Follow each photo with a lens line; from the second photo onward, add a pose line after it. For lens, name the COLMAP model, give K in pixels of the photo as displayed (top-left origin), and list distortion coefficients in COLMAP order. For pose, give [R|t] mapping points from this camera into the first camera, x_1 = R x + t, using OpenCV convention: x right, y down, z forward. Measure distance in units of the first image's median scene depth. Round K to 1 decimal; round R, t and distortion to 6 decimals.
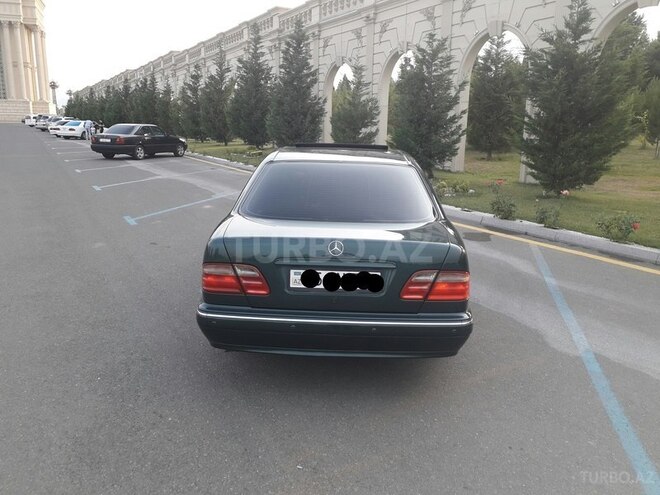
lens RADIAL K [[517.0, 0, 338.7], [0, 517.0, 249.6], [0, 0, 1]] dist [0.062827, -0.085674]
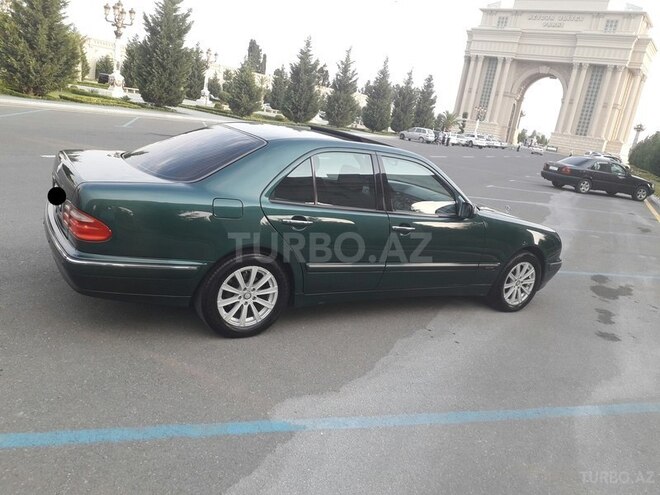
lens RADIAL K [[519.7, 0, 339.8], [0, 519.7, 245.8], [0, 0, 1]] dist [0.041738, -0.052878]
pose [[0.540023, 0.263614, -0.799302, 0.157684], [-0.328854, 0.940278, 0.087929, -0.017681], [0.774745, 0.215370, 0.594462, 0.091353]]
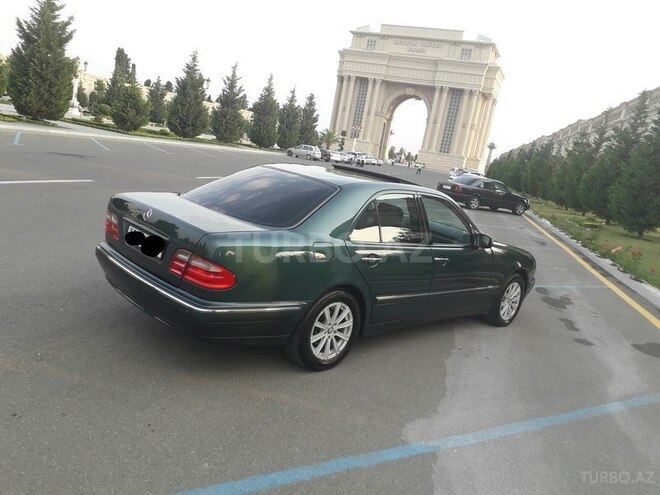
lens RADIAL K [[517.0, 0, 338.7], [0, 517.0, 249.6], [0, 0, 1]] dist [0.062827, -0.085674]
pose [[0.715358, 0.227201, -0.660789, 0.130072], [-0.305289, 0.952255, -0.003084, -0.006709], [0.628539, 0.203938, 0.750565, 0.041745]]
